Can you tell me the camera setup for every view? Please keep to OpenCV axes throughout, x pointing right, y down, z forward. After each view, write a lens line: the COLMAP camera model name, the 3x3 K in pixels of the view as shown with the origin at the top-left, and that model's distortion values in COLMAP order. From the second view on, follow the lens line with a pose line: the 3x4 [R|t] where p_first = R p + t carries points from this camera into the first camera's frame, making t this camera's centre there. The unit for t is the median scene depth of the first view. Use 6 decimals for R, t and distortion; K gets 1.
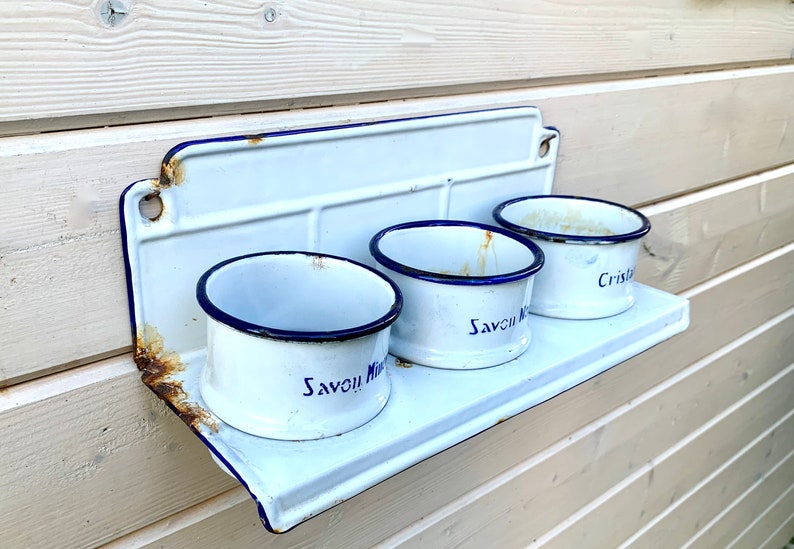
lens RADIAL K [[730.3, 0, 370.8], [0, 730.3, 312.5], [0, 0, 1]] dist [0.001682, -0.022132]
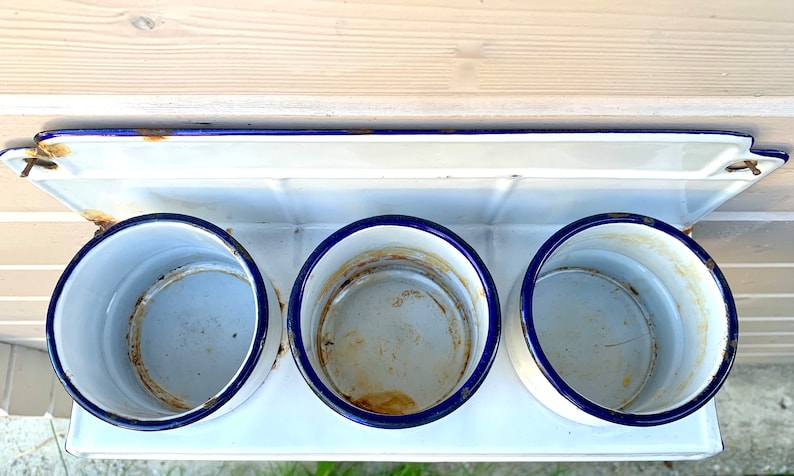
lens RADIAL K [[636.8, 0, 397.4], [0, 636.8, 249.1], [0, 0, 1]] dist [-0.009769, 0.002771]
pose [[0.769907, 0.605117, -0.202675, 0.241601], [-0.248408, 0.576722, 0.778258, -0.755280], [0.587824, -0.548840, 0.594338, 0.704350]]
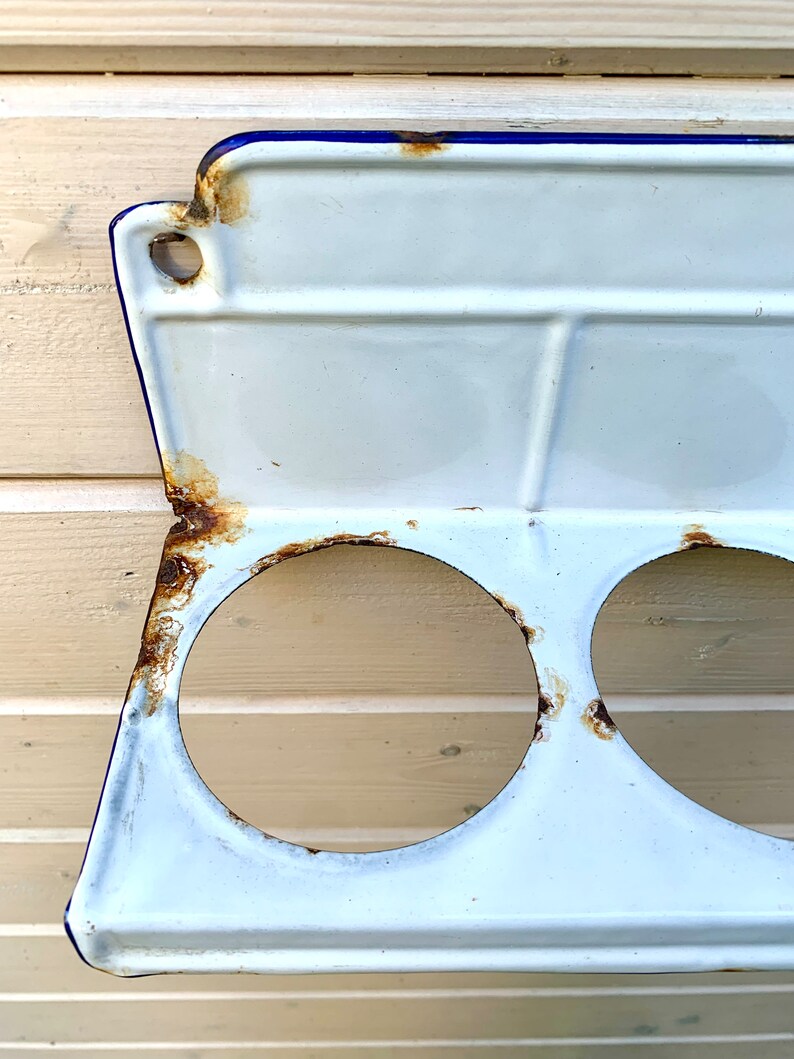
lens RADIAL K [[822.0, 0, 386.4], [0, 822.0, 503.3], [0, 0, 1]] dist [-0.001265, -0.007577]
pose [[0.772662, 0.404083, -0.489603, 0.148840], [-0.242876, 0.900738, 0.360114, -0.220086], [0.586520, -0.159333, 0.794108, 0.580634]]
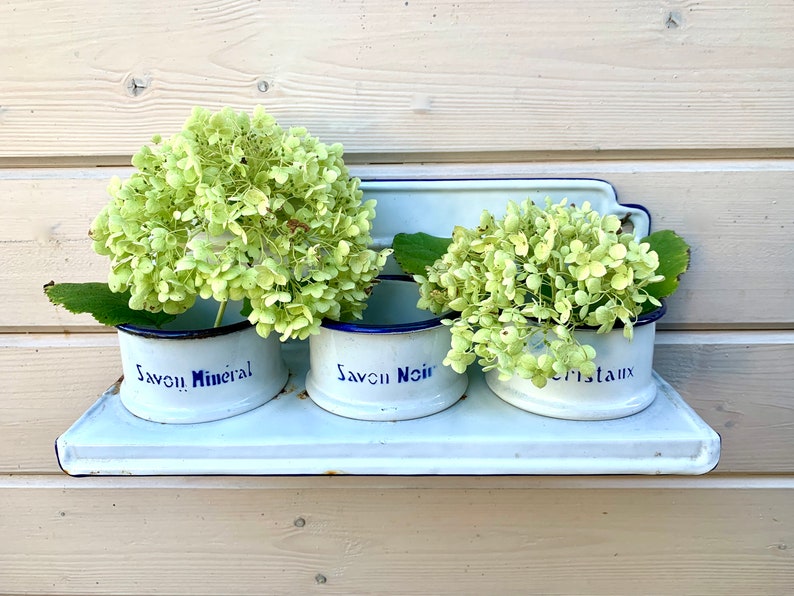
lens RADIAL K [[623.6, 0, 395.8], [0, 623.6, 290.2], [0, 0, 1]] dist [0.036903, -0.086758]
pose [[0.752139, 0.143990, -0.643081, 0.764554], [-0.236801, 0.969714, -0.059835, -0.059485], [0.614989, 0.197287, 0.763457, 0.388848]]
